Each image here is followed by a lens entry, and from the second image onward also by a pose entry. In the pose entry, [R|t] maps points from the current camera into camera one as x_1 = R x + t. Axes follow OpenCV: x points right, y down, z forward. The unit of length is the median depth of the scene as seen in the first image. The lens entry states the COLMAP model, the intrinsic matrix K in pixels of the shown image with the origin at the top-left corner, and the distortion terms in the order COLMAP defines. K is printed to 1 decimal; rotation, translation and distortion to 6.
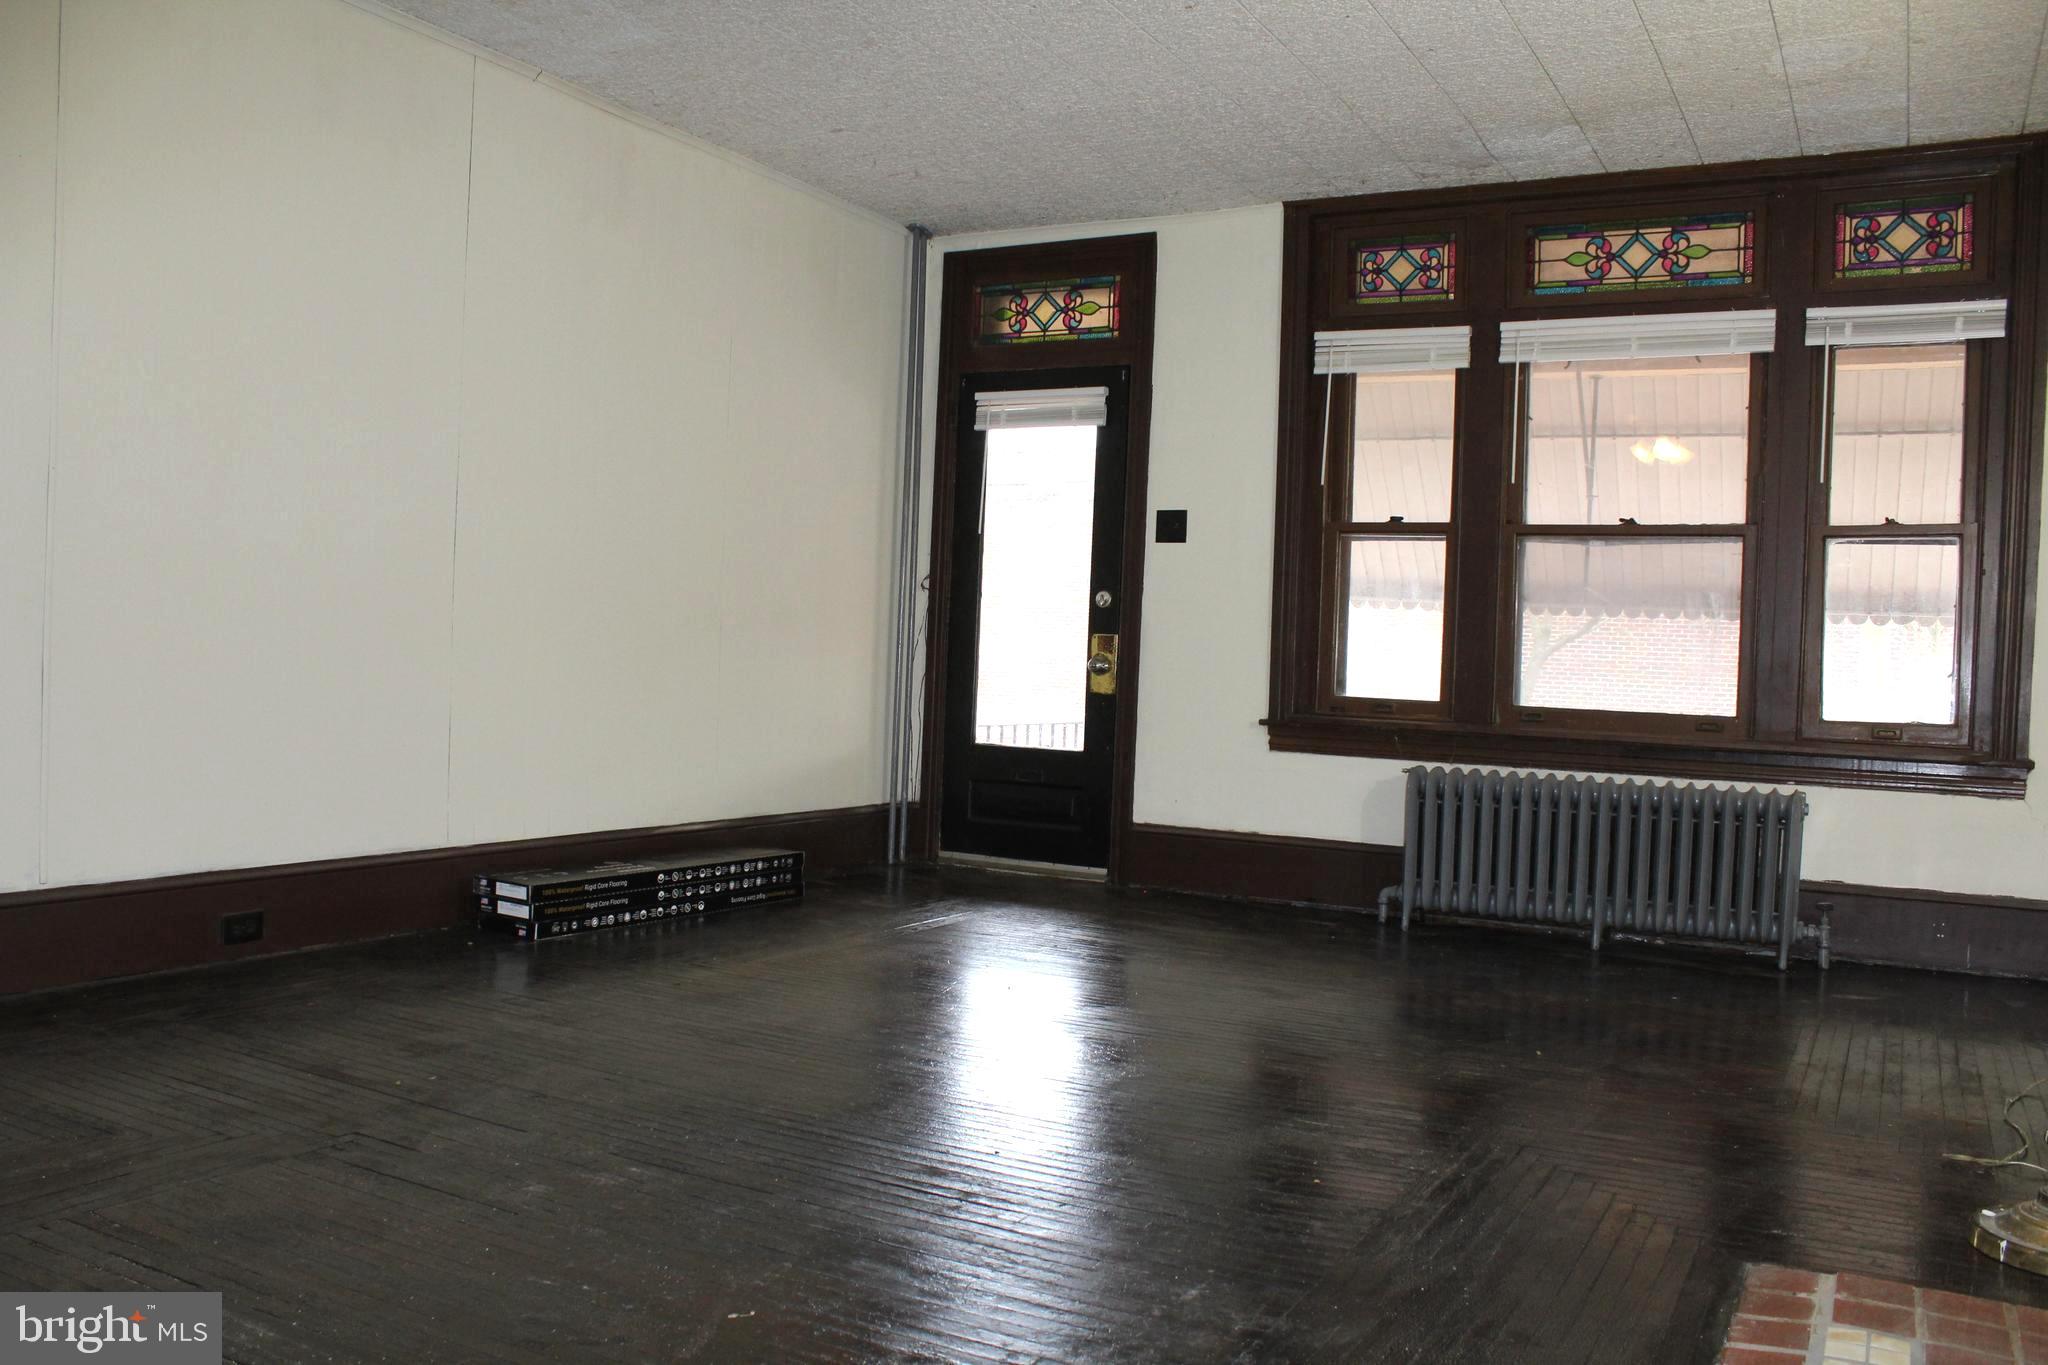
lens RADIAL K [[1670.5, 0, 1009.7], [0, 1670.5, 707.8], [0, 0, 1]] dist [-0.171054, 0.154966]
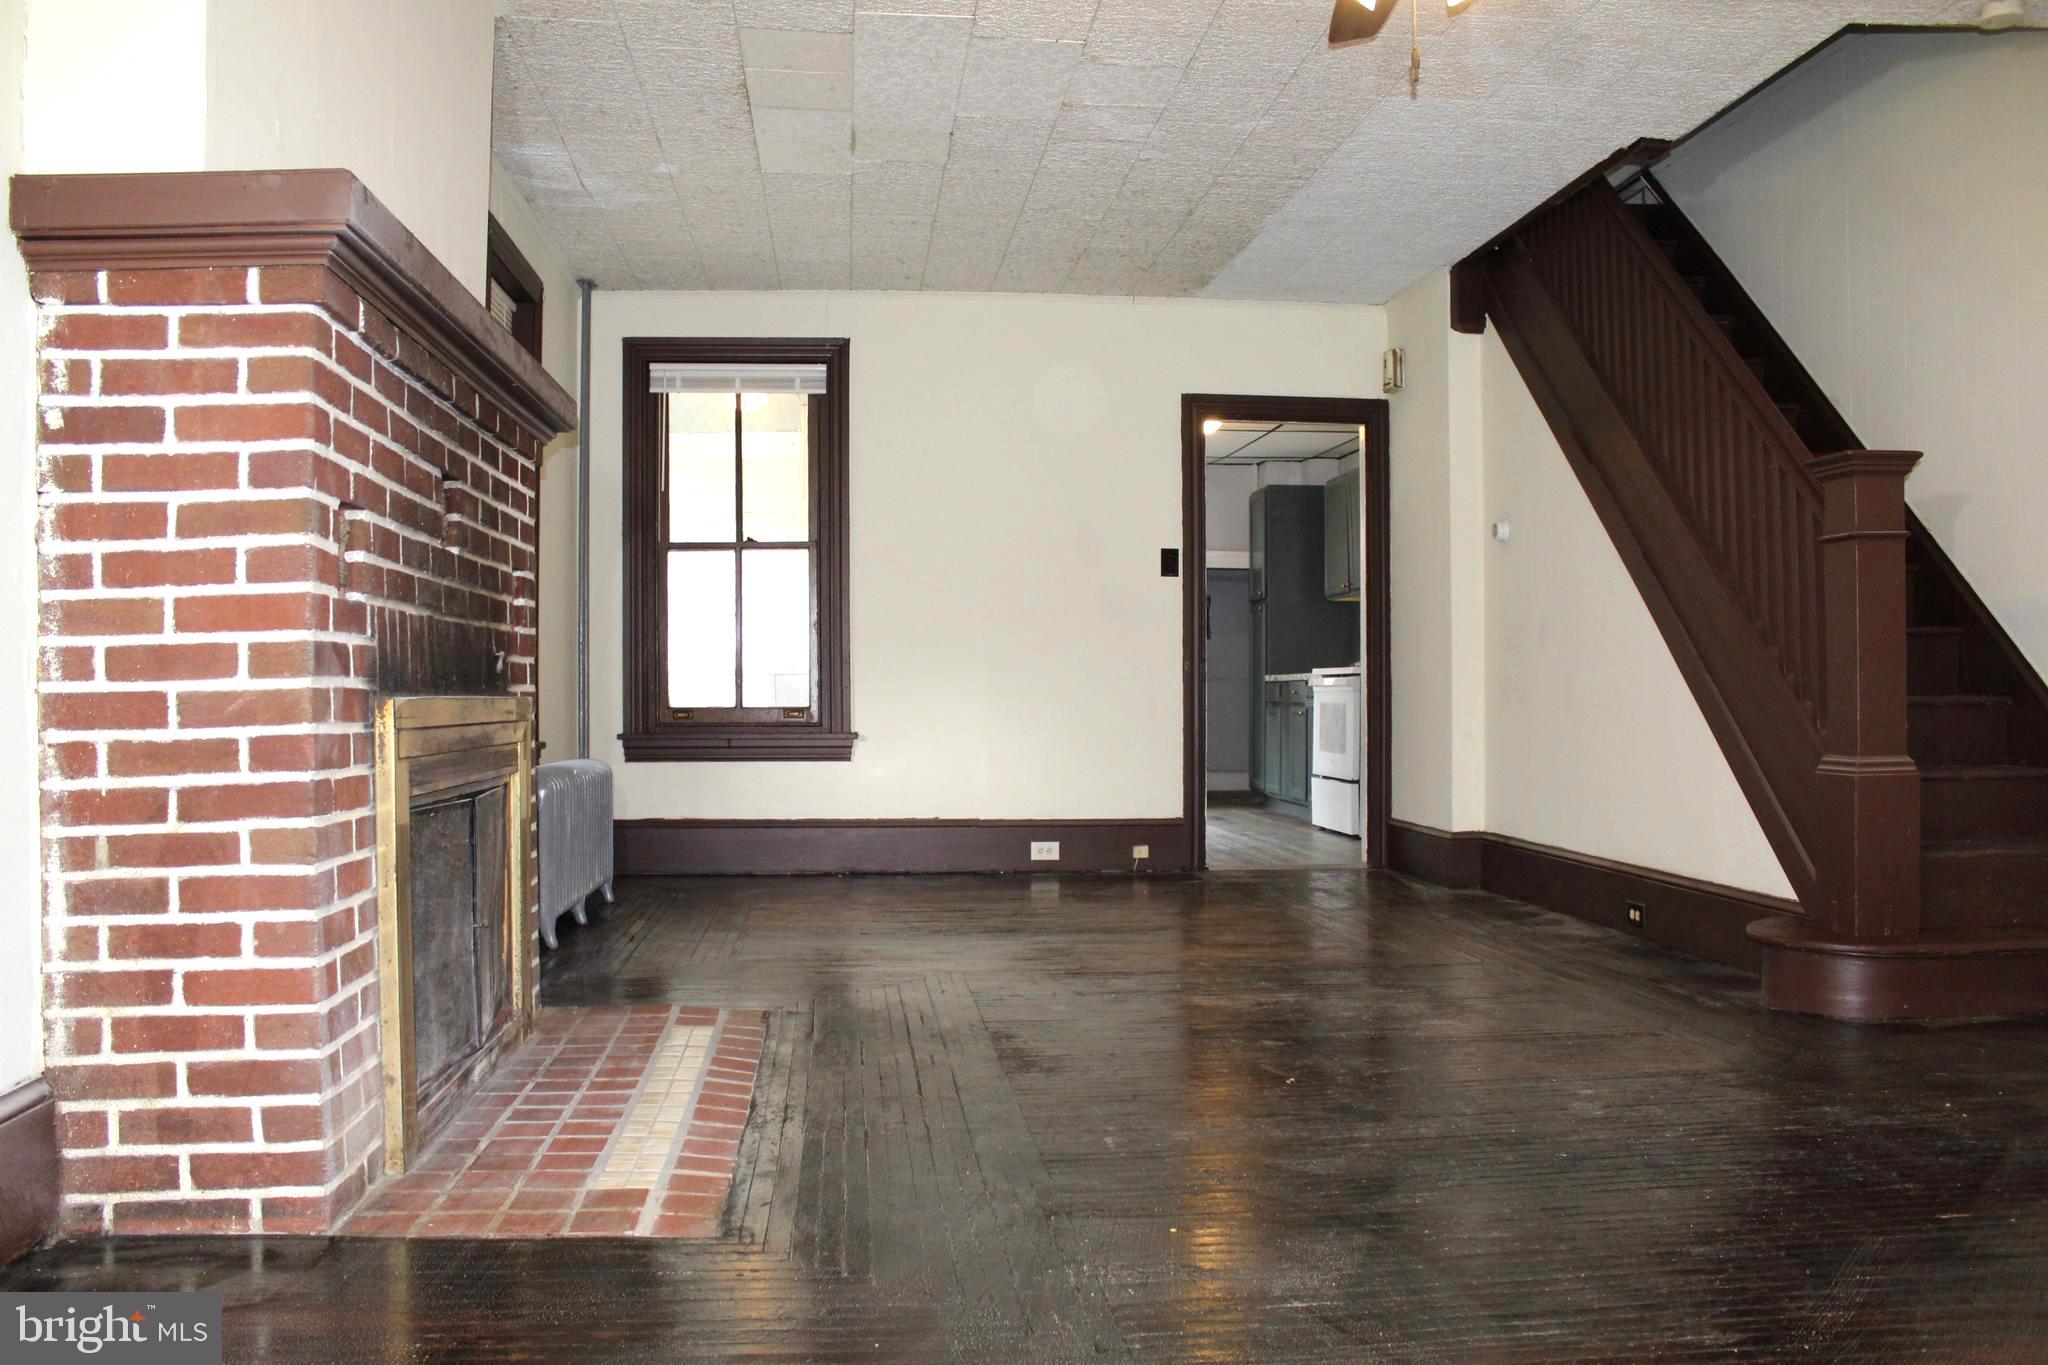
lens RADIAL K [[1670.5, 0, 1009.7], [0, 1670.5, 707.8], [0, 0, 1]] dist [-0.171054, 0.154966]
pose [[-0.822182, -0.030863, -0.568388, 0.379856], [-0.045560, 0.998894, 0.011664, -0.003014], [0.567399, 0.035486, -0.822678, 0.815976]]
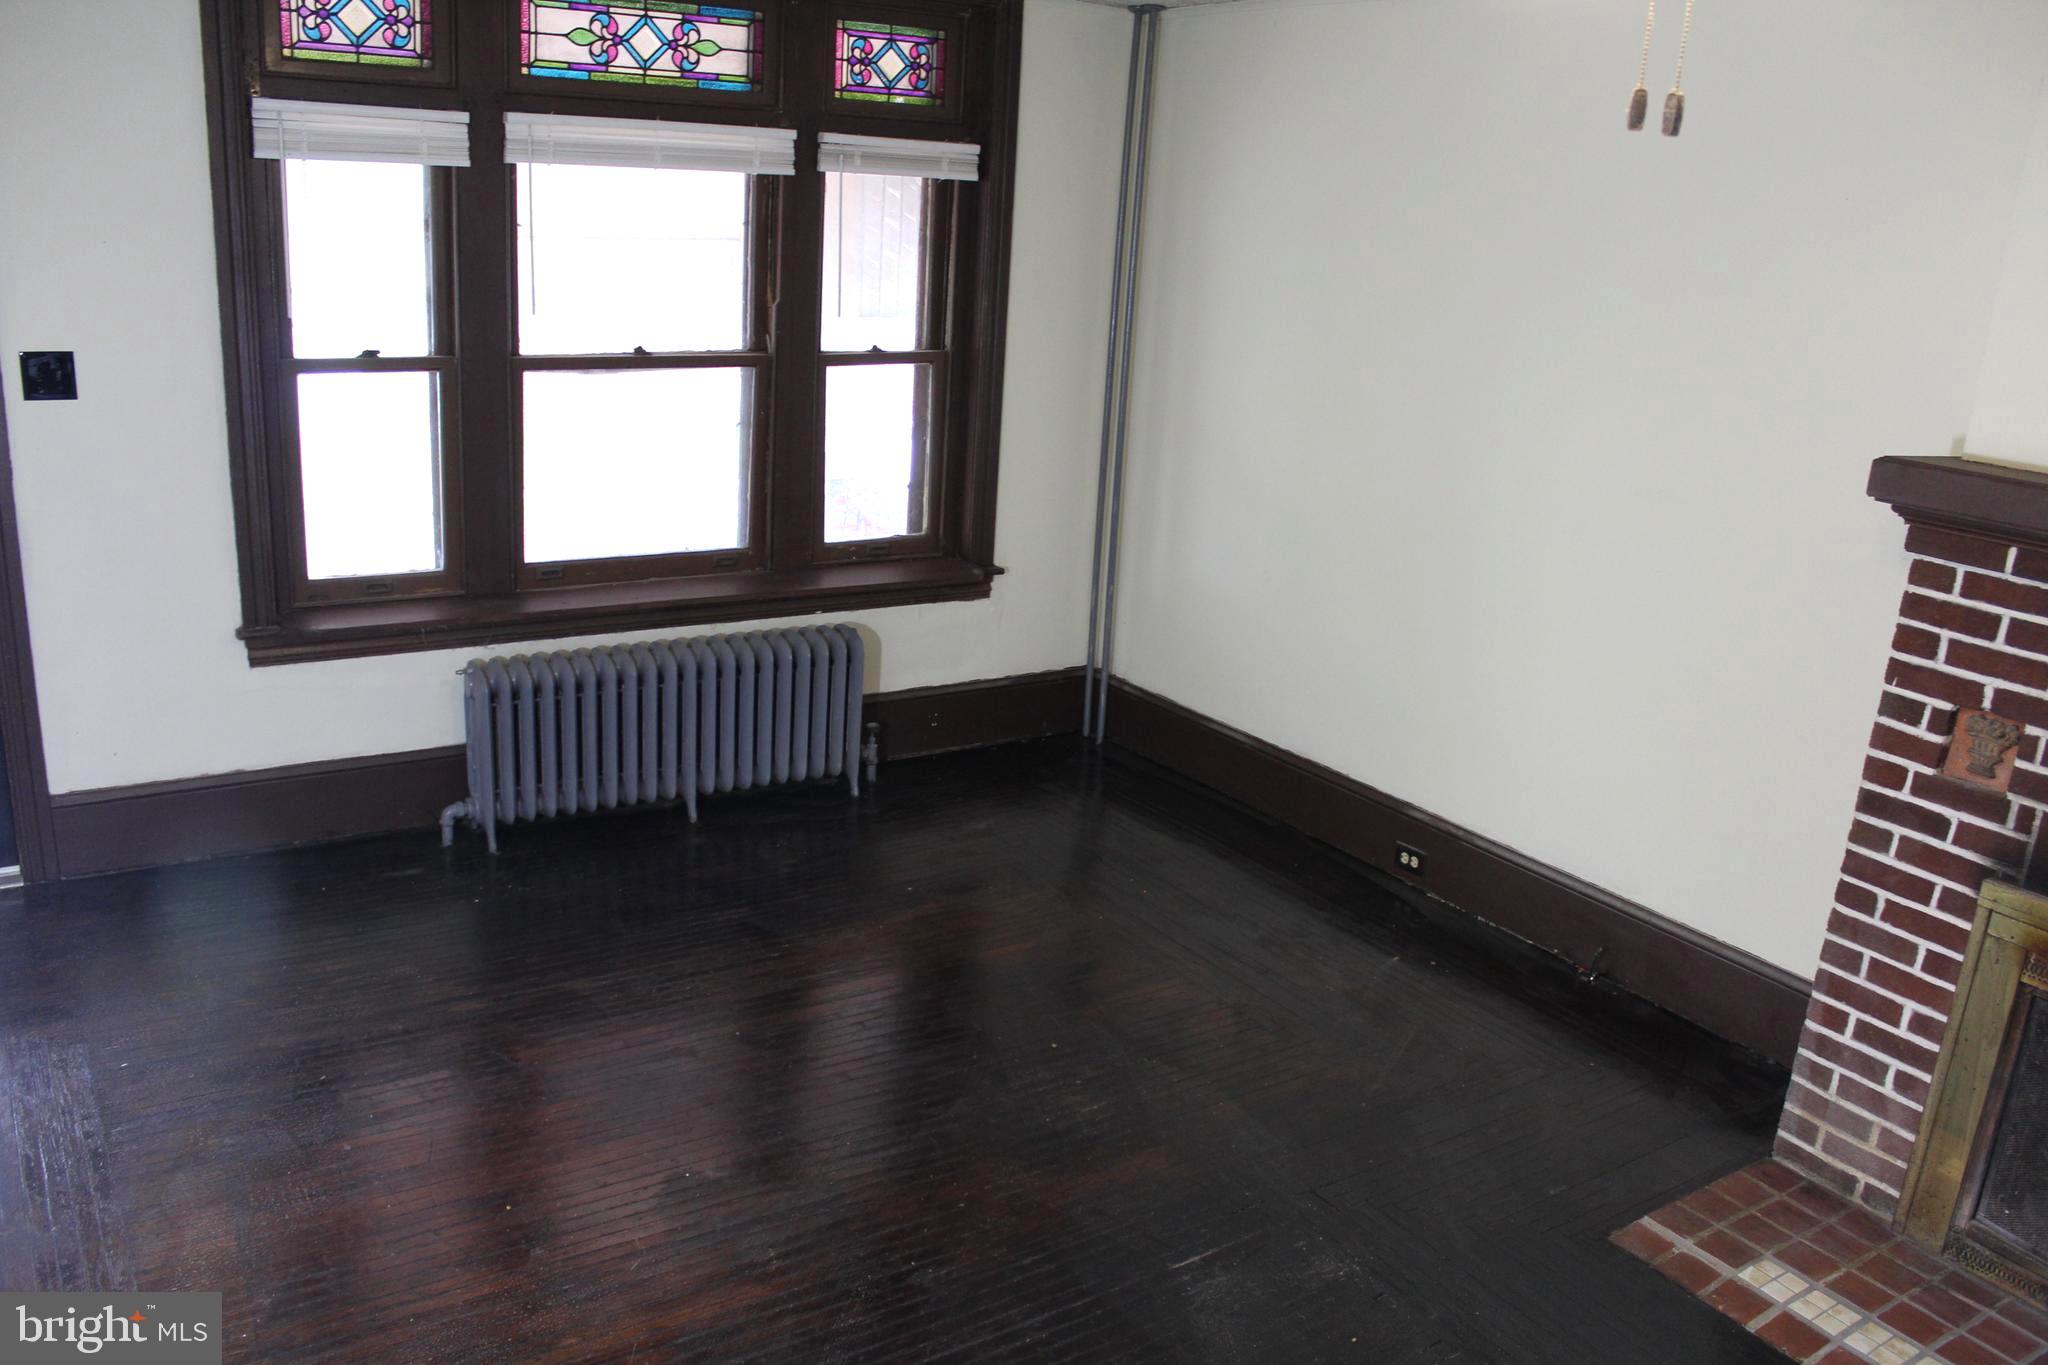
lens RADIAL K [[1670.5, 0, 1009.7], [0, 1670.5, 707.8], [0, 0, 1]] dist [-0.171054, 0.154966]
pose [[0.463979, -0.273986, 0.842410, -0.345588], [-0.015789, 0.948258, 0.317109, -0.217288], [-0.885705, -0.160433, 0.435646, 0.388340]]
